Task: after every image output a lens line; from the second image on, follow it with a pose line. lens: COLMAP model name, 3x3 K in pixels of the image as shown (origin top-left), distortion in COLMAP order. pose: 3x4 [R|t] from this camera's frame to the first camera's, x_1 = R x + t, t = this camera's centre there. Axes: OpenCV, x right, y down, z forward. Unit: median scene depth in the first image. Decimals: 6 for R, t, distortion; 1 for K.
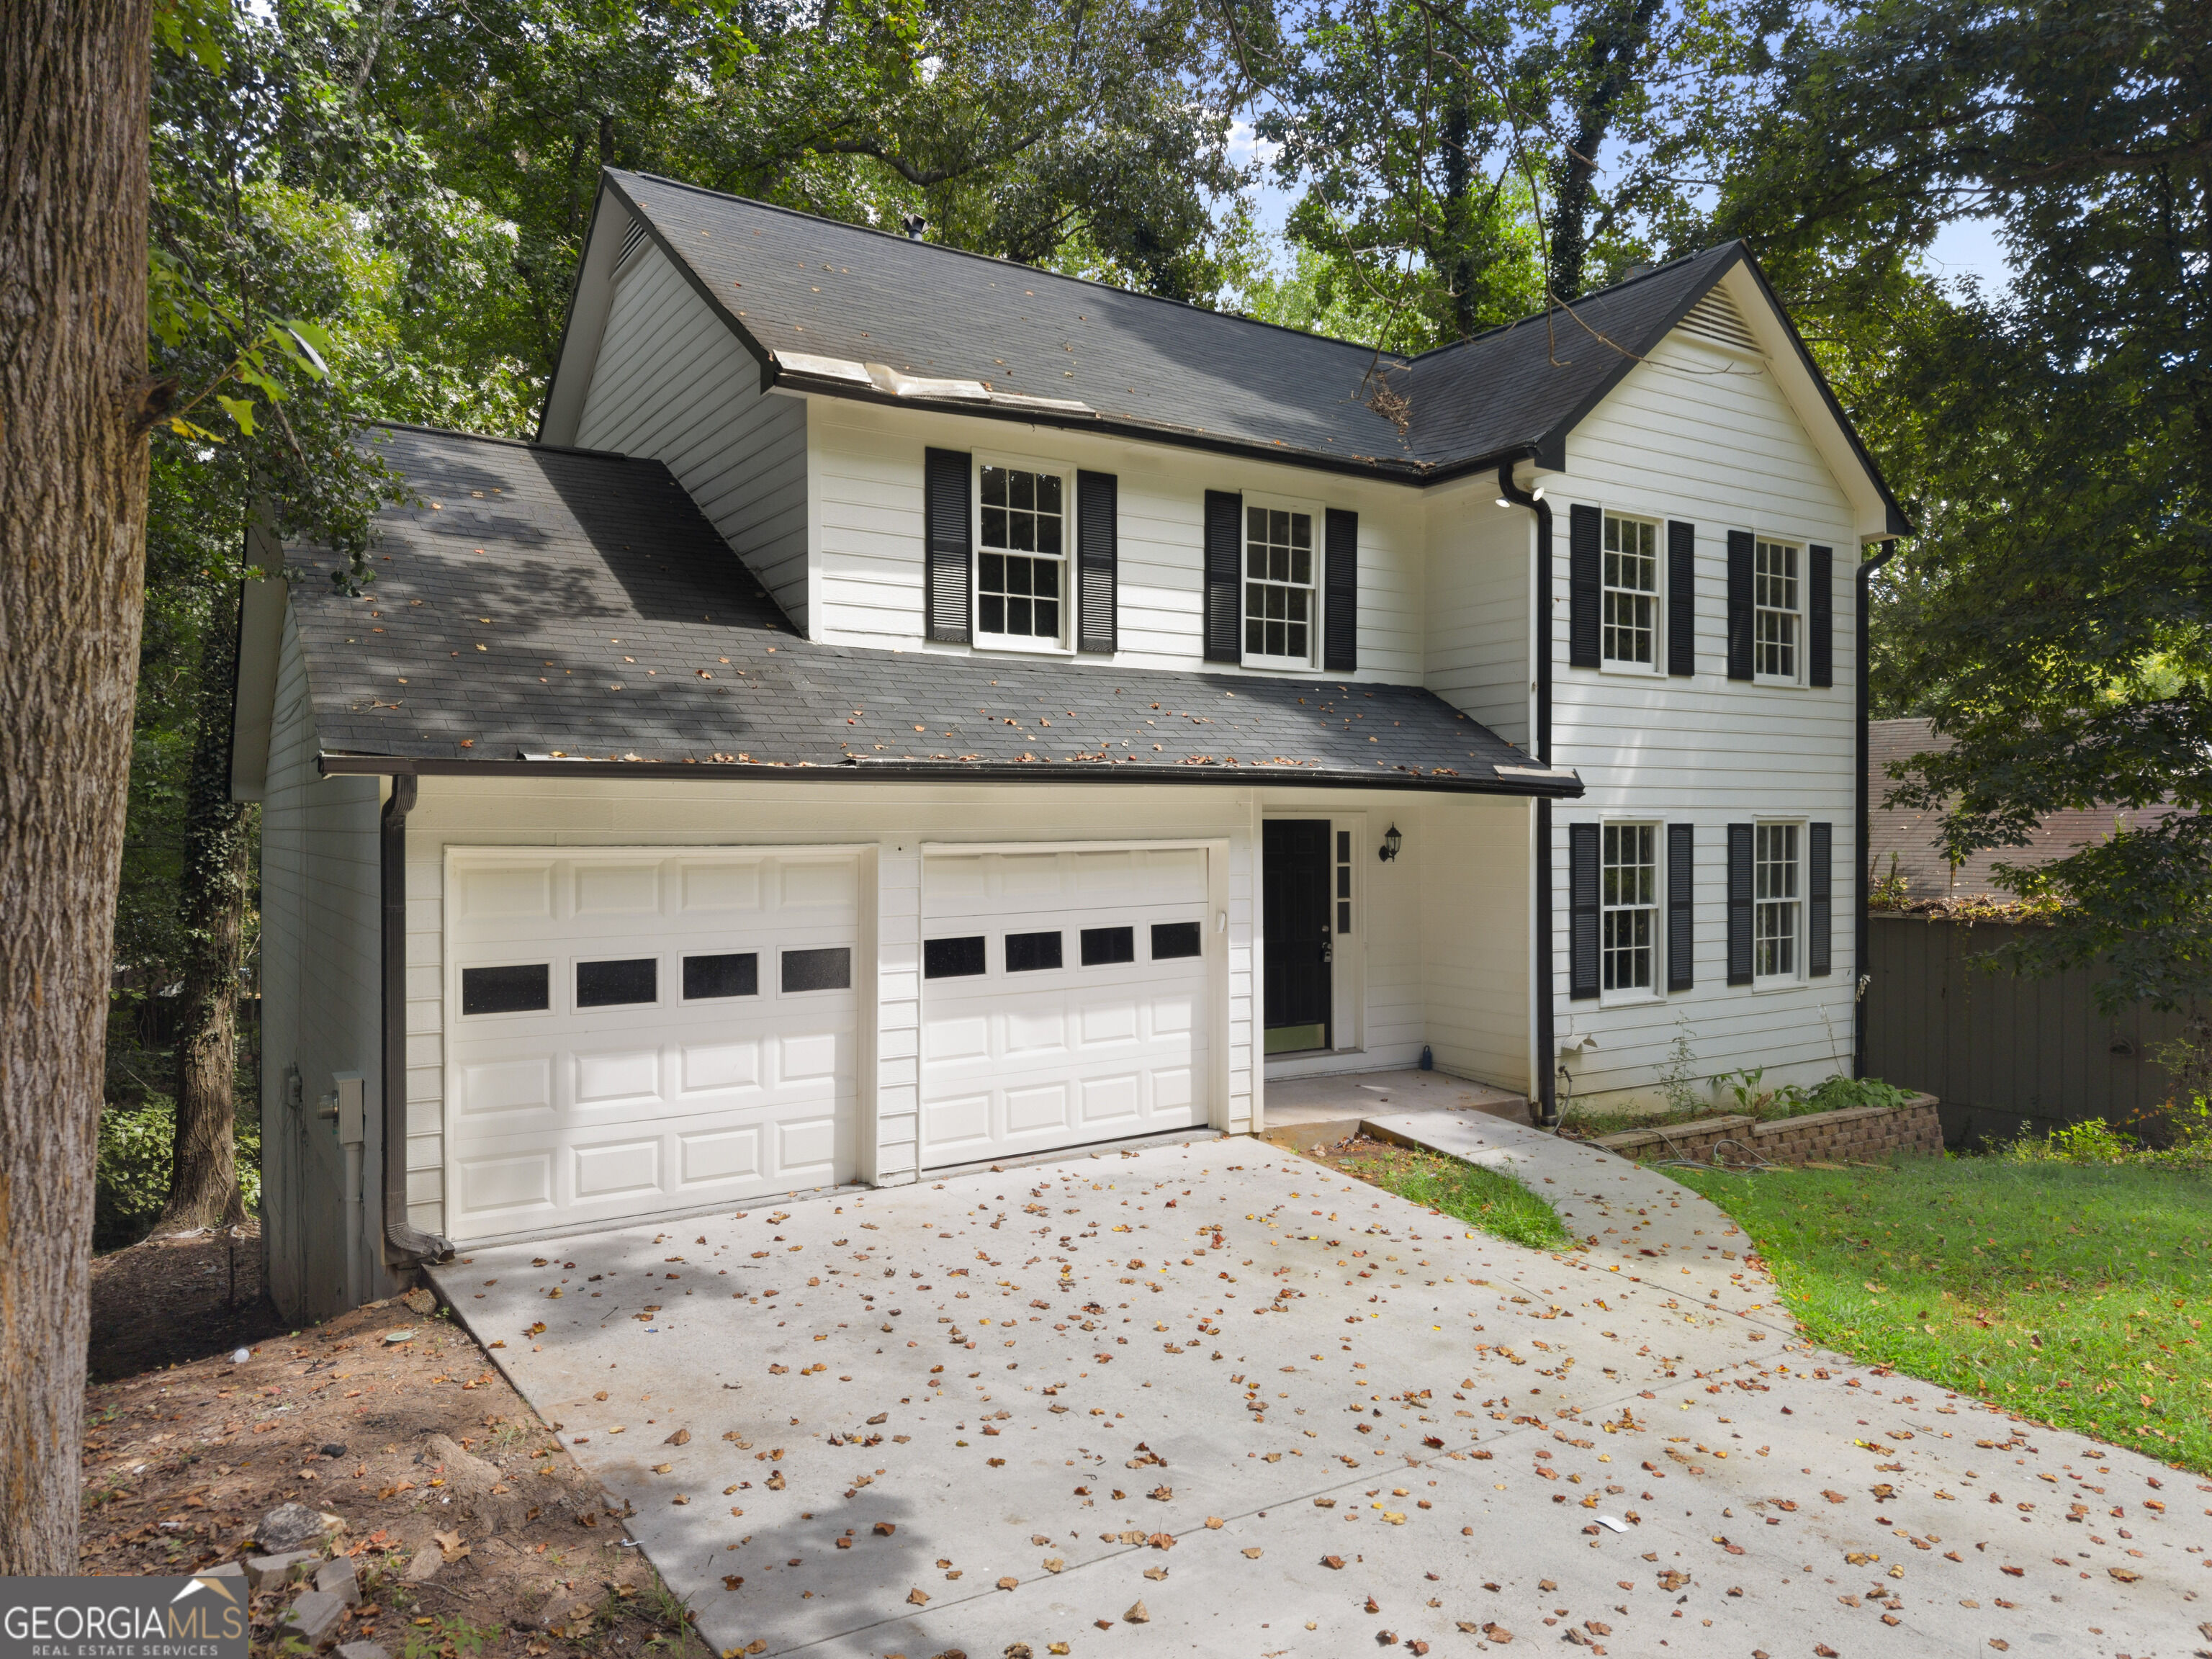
lens RADIAL K [[1487.3, 0, 1116.7], [0, 1487.3, 826.2], [0, 0, 1]] dist [0.057234, -0.002241]
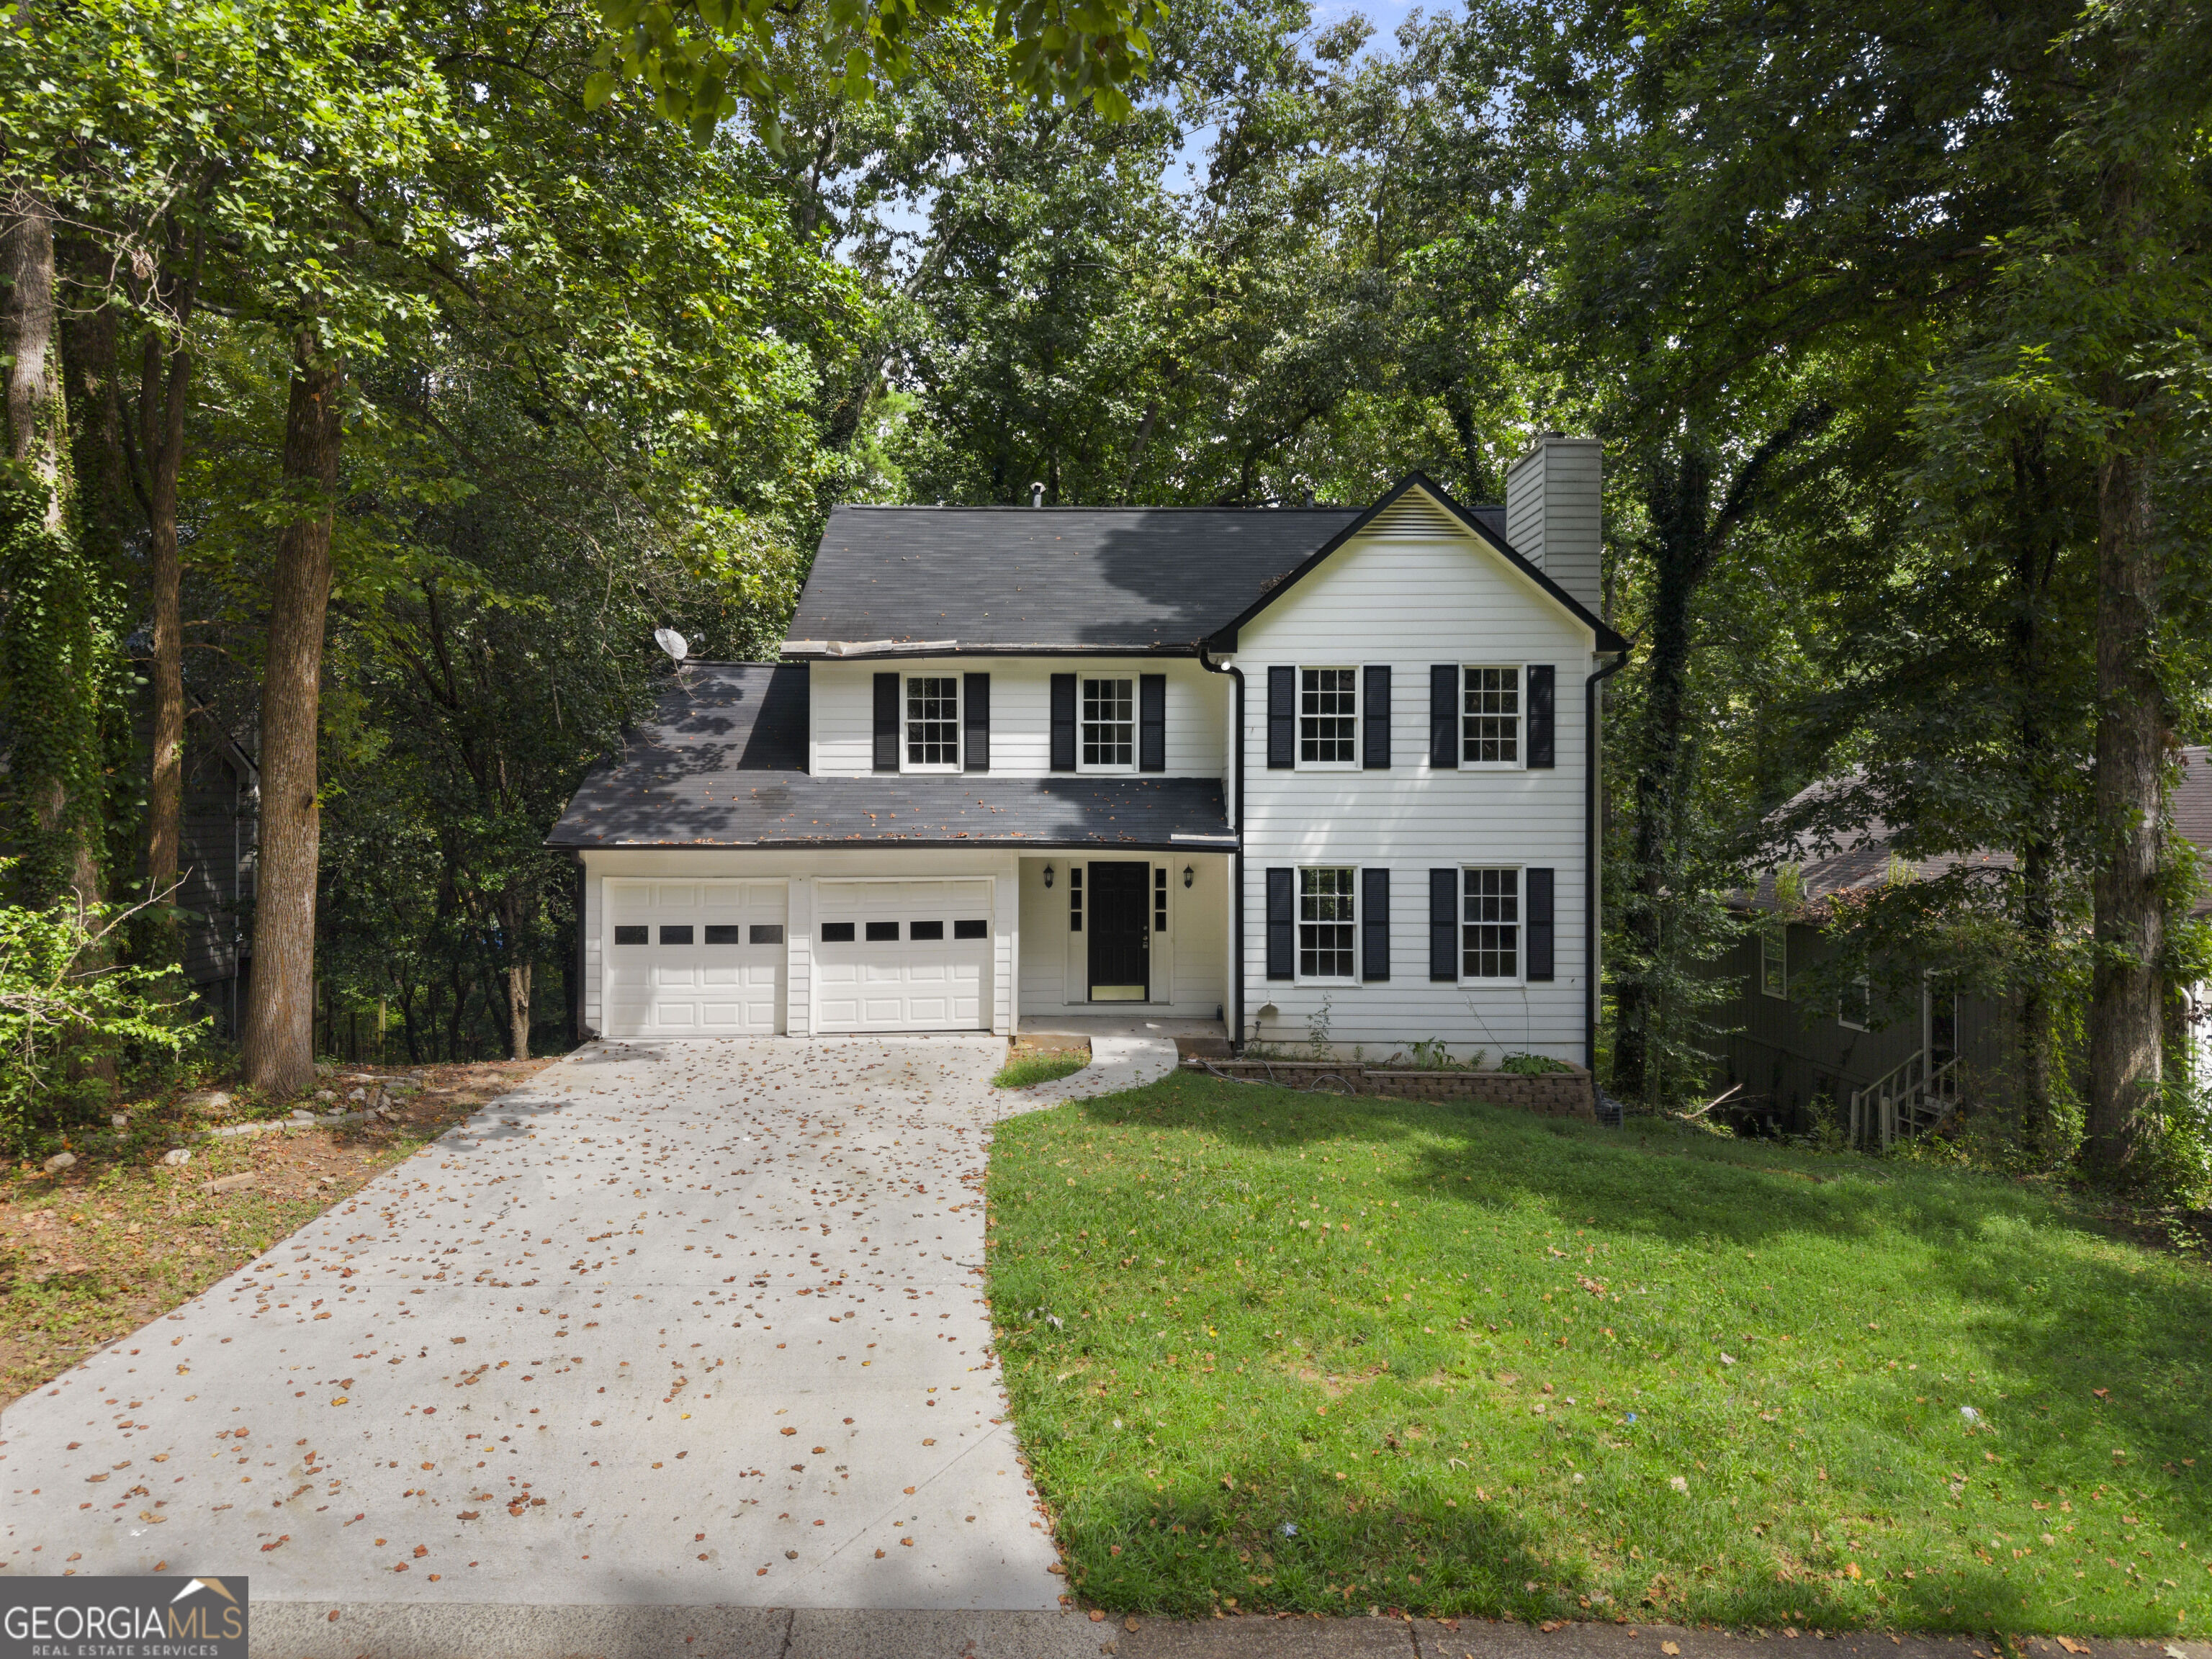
lens RADIAL K [[1486.8, 0, 1103.1], [0, 1486.8, 802.9], [0, 0, 1]] dist [0.139877, -0.167982]
pose [[0.843296, 0.002177, -0.537444, 1.043729], [-0.003579, 0.999992, -0.001566, -0.070753], [0.537437, 0.003244, 0.843298, -0.437159]]
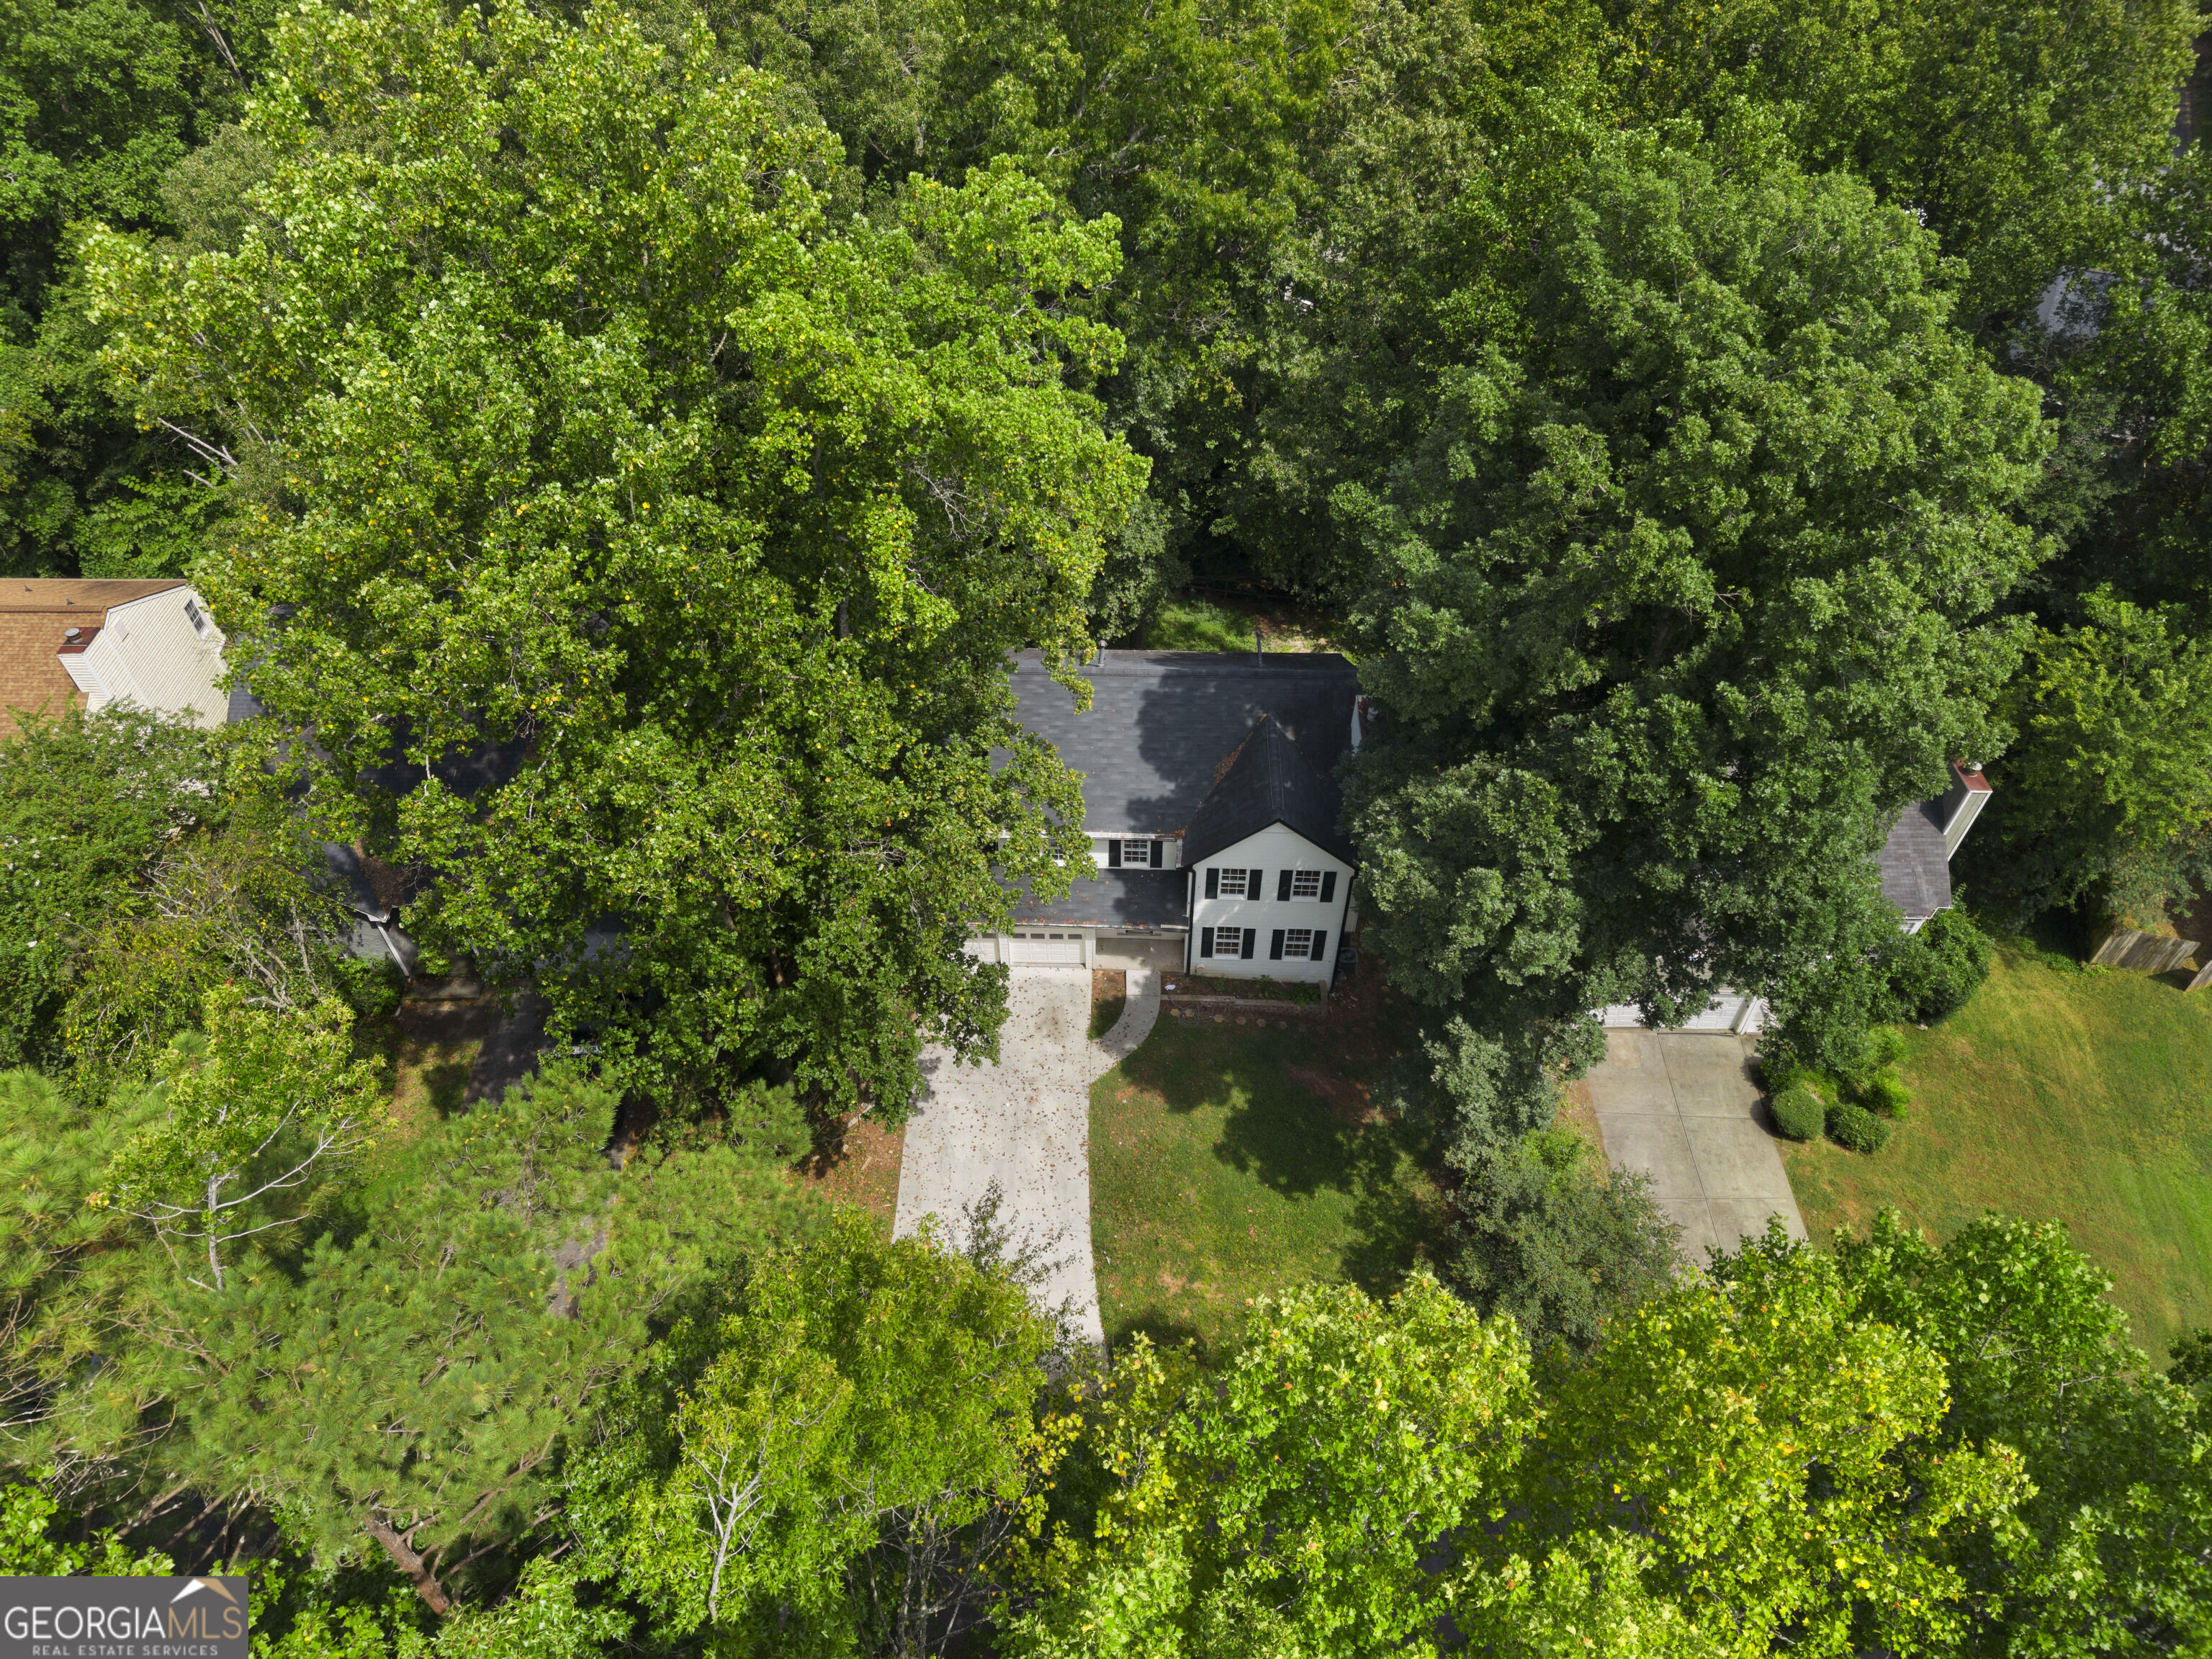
lens RADIAL K [[1507.2, 0, 1111.0], [0, 1507.2, 729.1], [0, 0, 1]] dist [0.031248, -0.001491]
pose [[0.819073, 0.397835, -0.413336, 1.506611], [-0.001664, 0.722133, 0.691752, -3.011133], [0.573687, -0.565908, 0.592142, -1.074766]]
